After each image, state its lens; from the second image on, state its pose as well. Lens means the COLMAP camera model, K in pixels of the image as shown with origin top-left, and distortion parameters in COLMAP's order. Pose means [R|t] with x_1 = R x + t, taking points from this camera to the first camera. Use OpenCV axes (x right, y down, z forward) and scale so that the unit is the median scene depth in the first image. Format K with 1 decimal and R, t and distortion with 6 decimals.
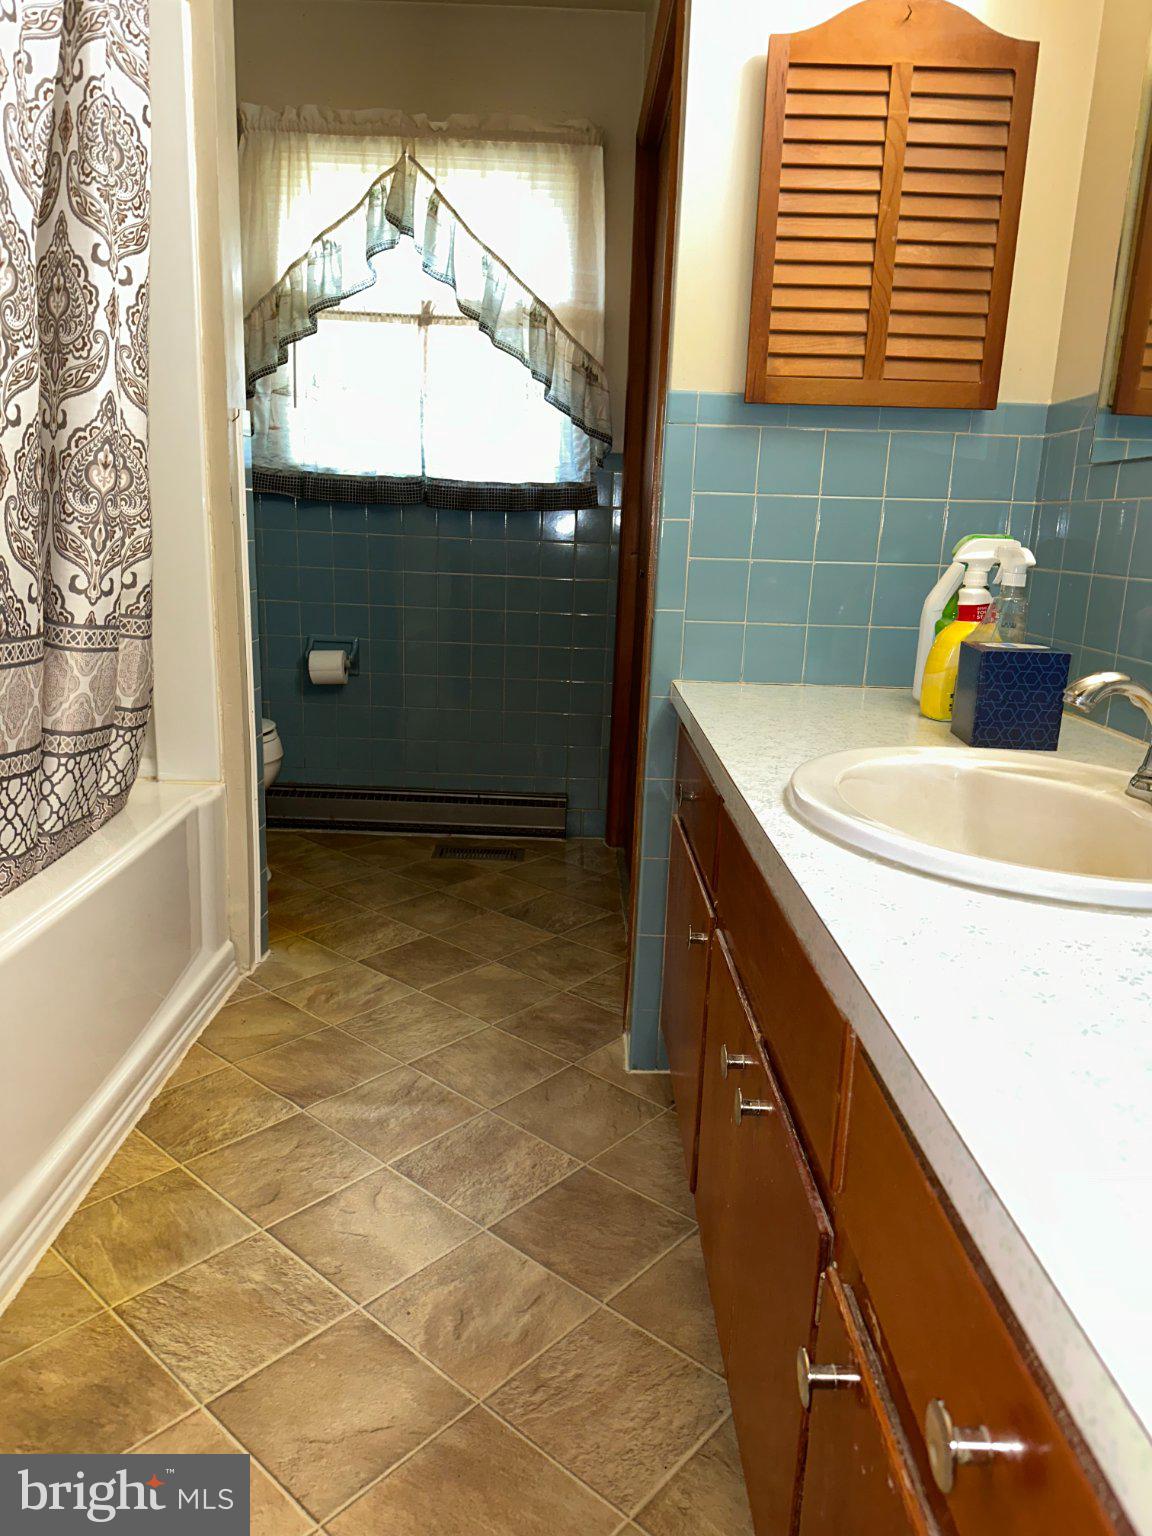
lens RADIAL K [[1083.4, 0, 568.4], [0, 1083.4, 773.1], [0, 0, 1]] dist [0.021022, -0.030919]
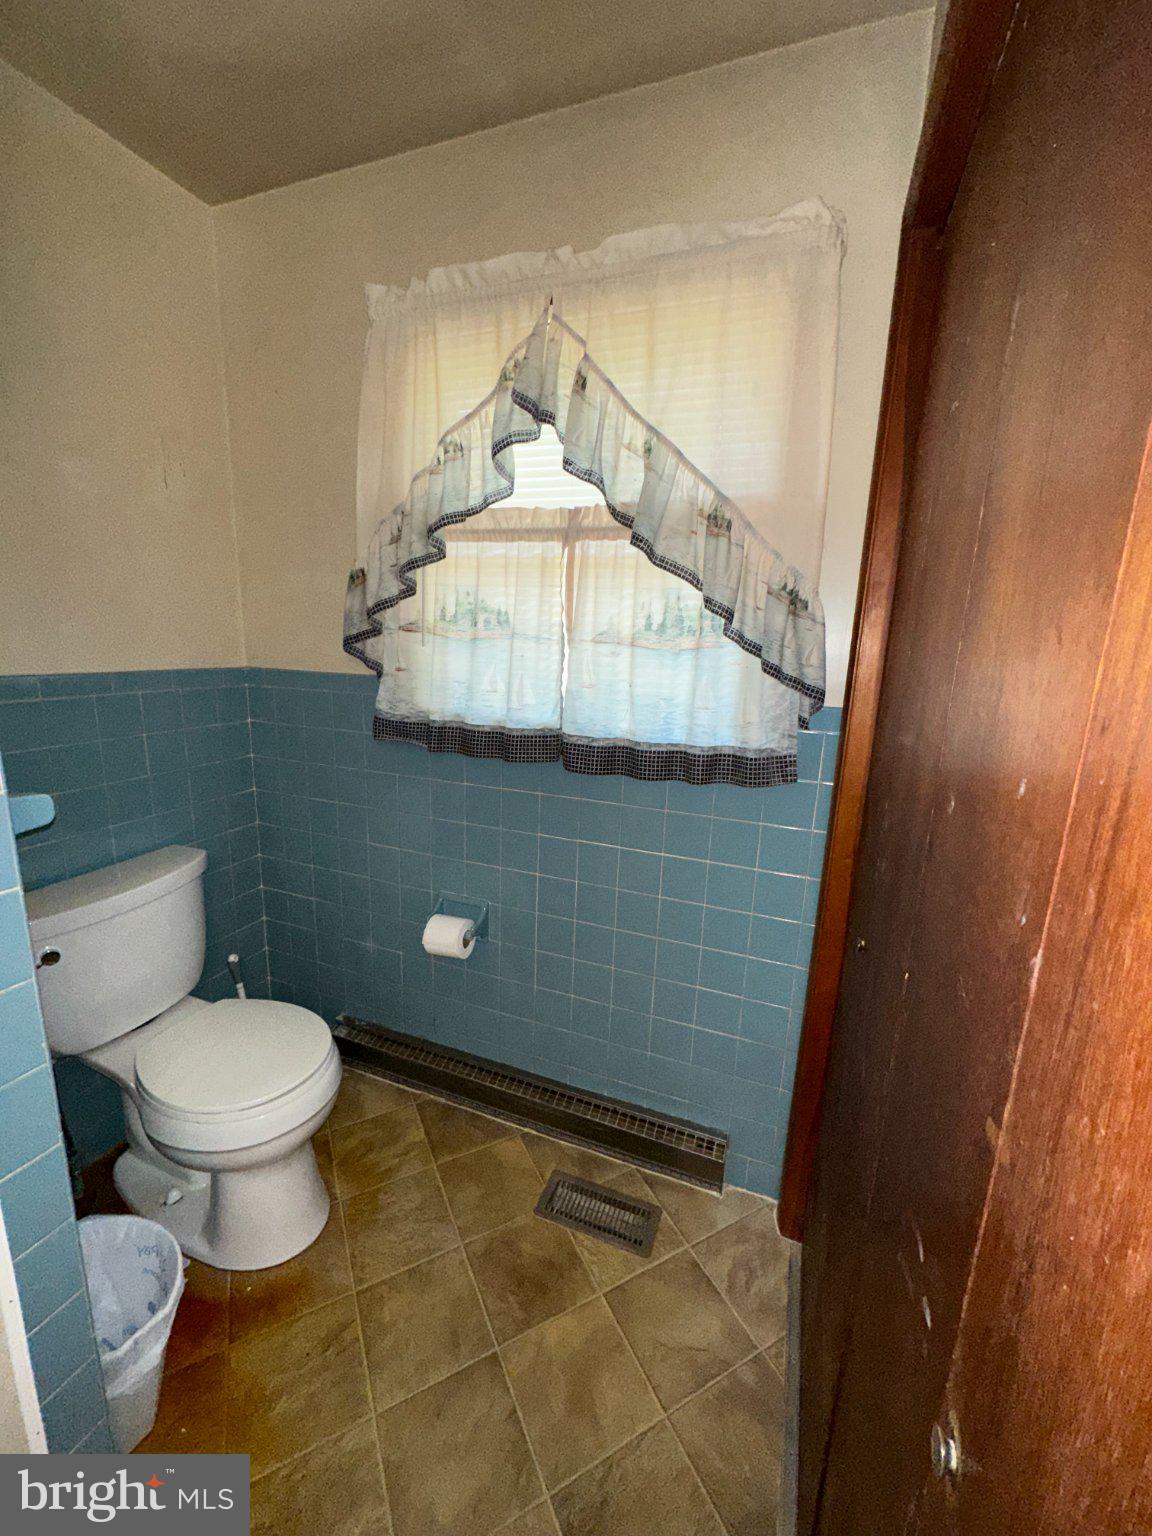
lens RADIAL K [[614.8, 0, 571.0], [0, 614.8, 770.4], [0, 0, 1]] dist [-0.005236, 0.001381]
pose [[0.933974, 0.074148, -0.349563, 0.038997], [-0.088110, 0.995817, -0.024185, -0.308005], [0.346308, 0.053388, 0.936601, 0.771748]]
